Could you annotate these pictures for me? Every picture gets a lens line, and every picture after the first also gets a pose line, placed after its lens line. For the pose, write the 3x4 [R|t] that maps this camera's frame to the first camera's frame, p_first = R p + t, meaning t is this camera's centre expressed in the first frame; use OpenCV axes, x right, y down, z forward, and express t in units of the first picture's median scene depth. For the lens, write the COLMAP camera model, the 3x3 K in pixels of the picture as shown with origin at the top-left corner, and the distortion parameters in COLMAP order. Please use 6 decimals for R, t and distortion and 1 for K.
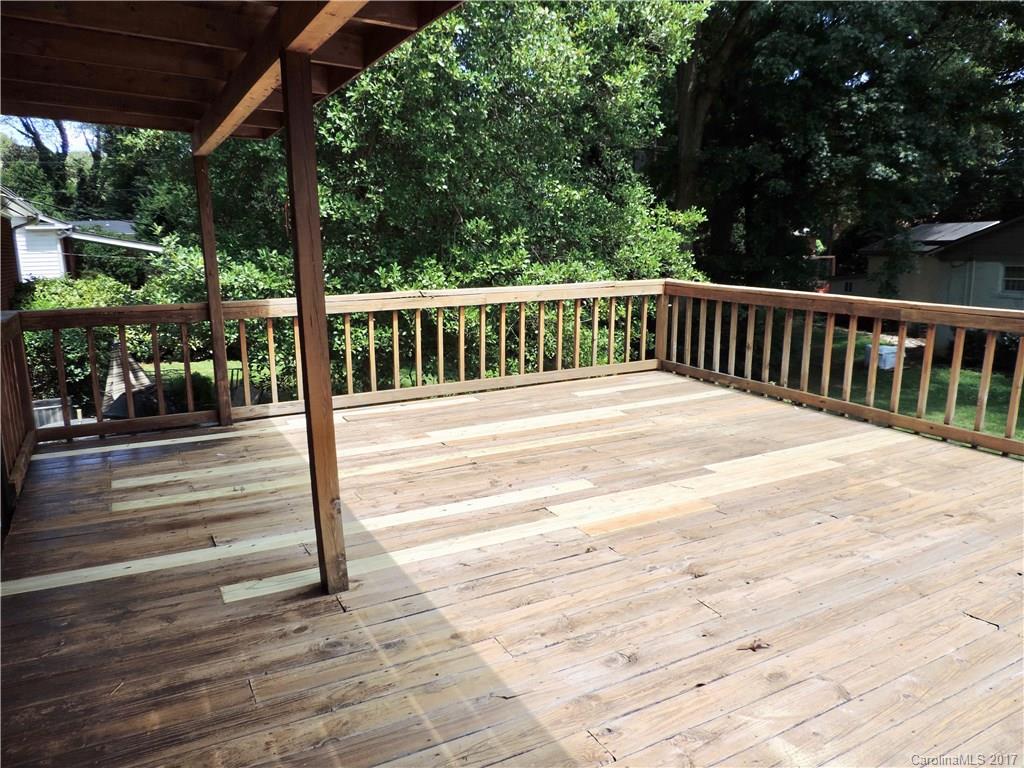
lens RADIAL K [[711.6, 0, 512.0], [0, 711.6, 384.0], [0, 0, 1]] dist [0.064885, 0.000031]
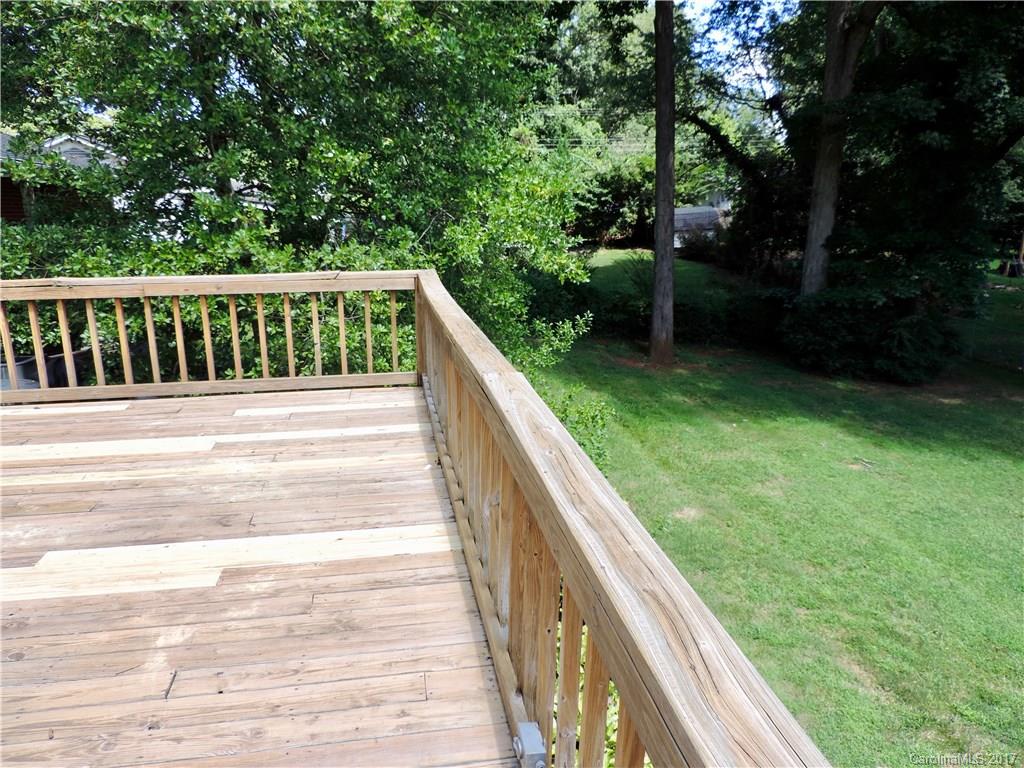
lens RADIAL K [[701.7, 0, 512.0], [0, 701.7, 384.0], [0, 0, 1]] dist [-0.011967, -0.003845]
pose [[0.932332, 0.080660, -0.352492, 0.631319], [-0.063846, 0.996209, 0.059090, -0.080734], [0.355921, -0.032586, 0.933948, 0.368542]]
